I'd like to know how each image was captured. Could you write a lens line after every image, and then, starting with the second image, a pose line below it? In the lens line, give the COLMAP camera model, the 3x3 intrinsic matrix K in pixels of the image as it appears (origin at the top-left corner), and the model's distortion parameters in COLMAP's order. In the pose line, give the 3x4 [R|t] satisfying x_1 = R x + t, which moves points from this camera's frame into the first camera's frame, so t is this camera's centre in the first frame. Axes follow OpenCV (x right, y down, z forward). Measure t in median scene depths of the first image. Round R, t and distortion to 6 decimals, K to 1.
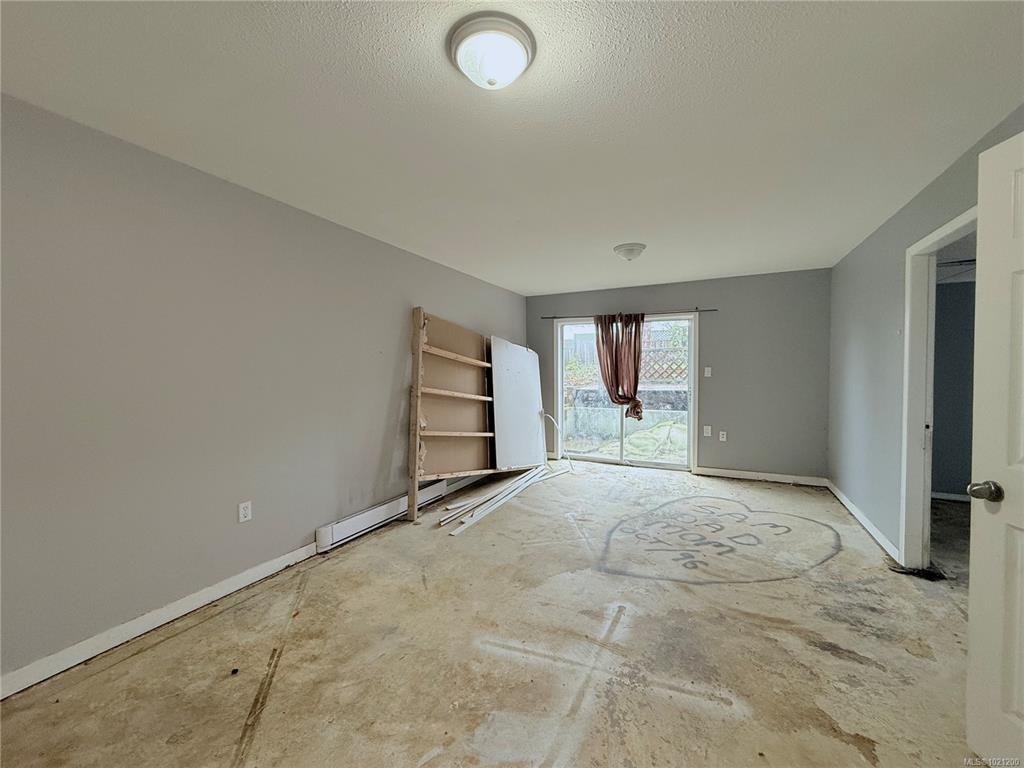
lens RADIAL K [[405.8, 0, 509.3], [0, 405.8, 384.2], [0, 0, 1]] dist [-0.000701, 0.000293]
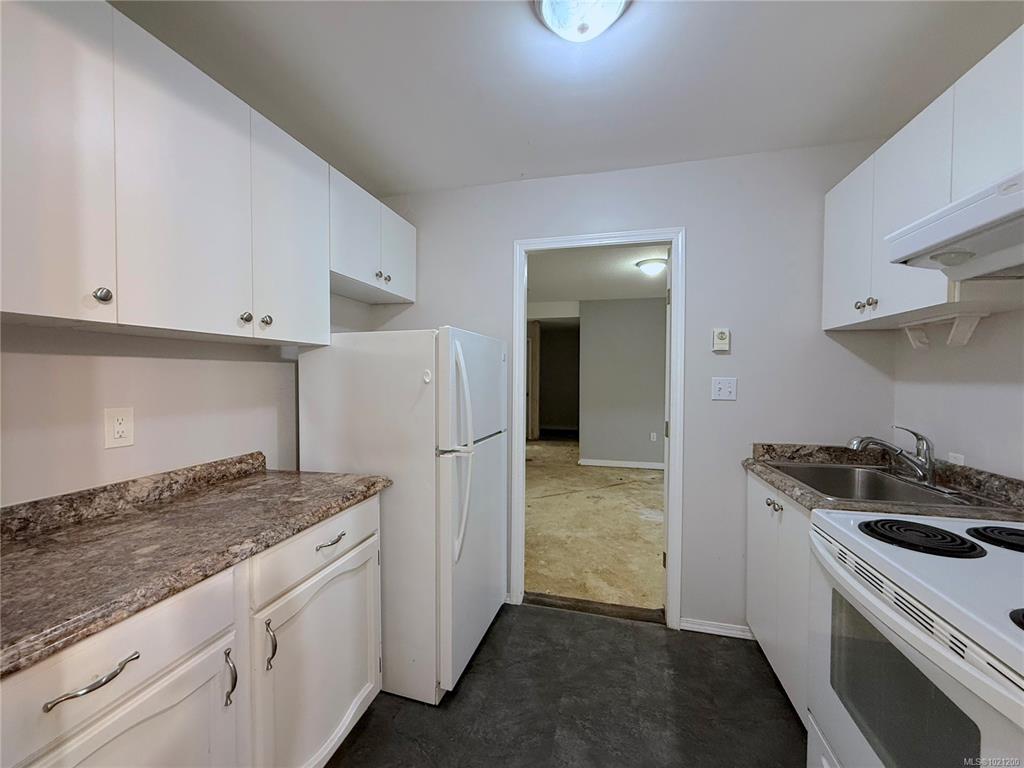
lens RADIAL K [[405.8, 0, 509.3], [0, 405.8, 384.2], [0, 0, 1]] dist [-0.000701, 0.000293]
pose [[0.215369, 0.021970, -0.976286, 0.994655], [-0.032073, 0.999367, 0.015414, 0.001397], [0.976006, 0.027993, 0.215937, -0.219336]]
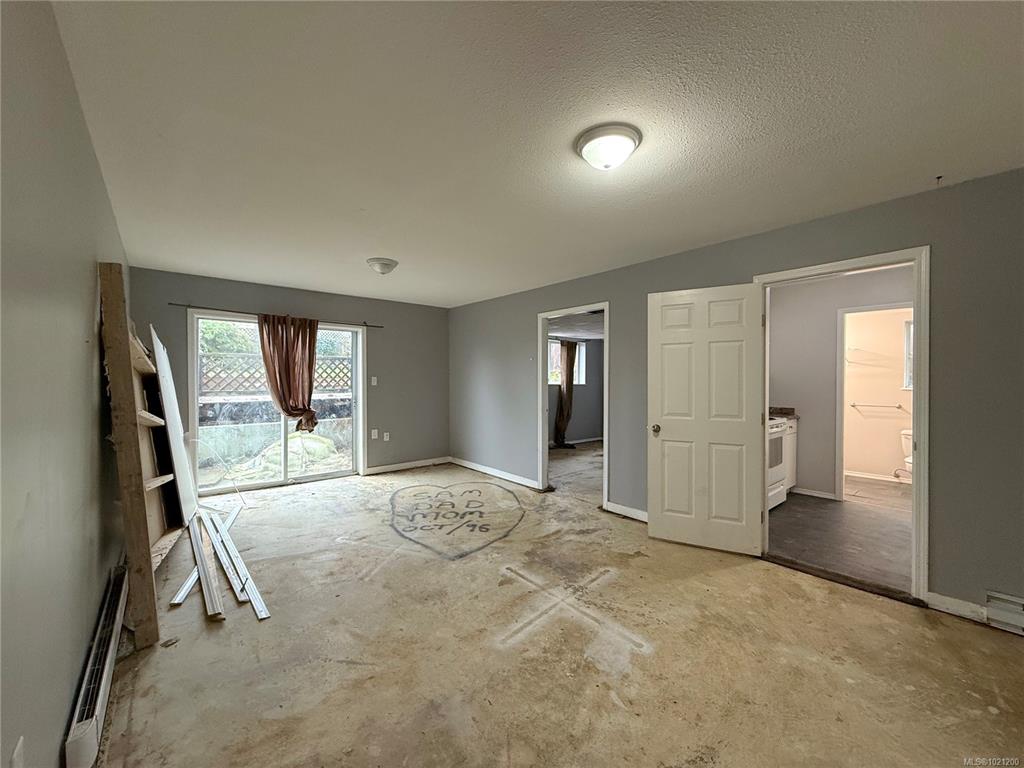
lens RADIAL K [[405.8, 0, 509.3], [0, 405.8, 384.2], [0, 0, 1]] dist [-0.000701, 0.000293]
pose [[0.391254, -0.005962, 0.920264, -0.559513], [0.025594, 0.999663, -0.004405, -0.010100], [-0.919927, 0.025277, 0.391274, 0.312466]]
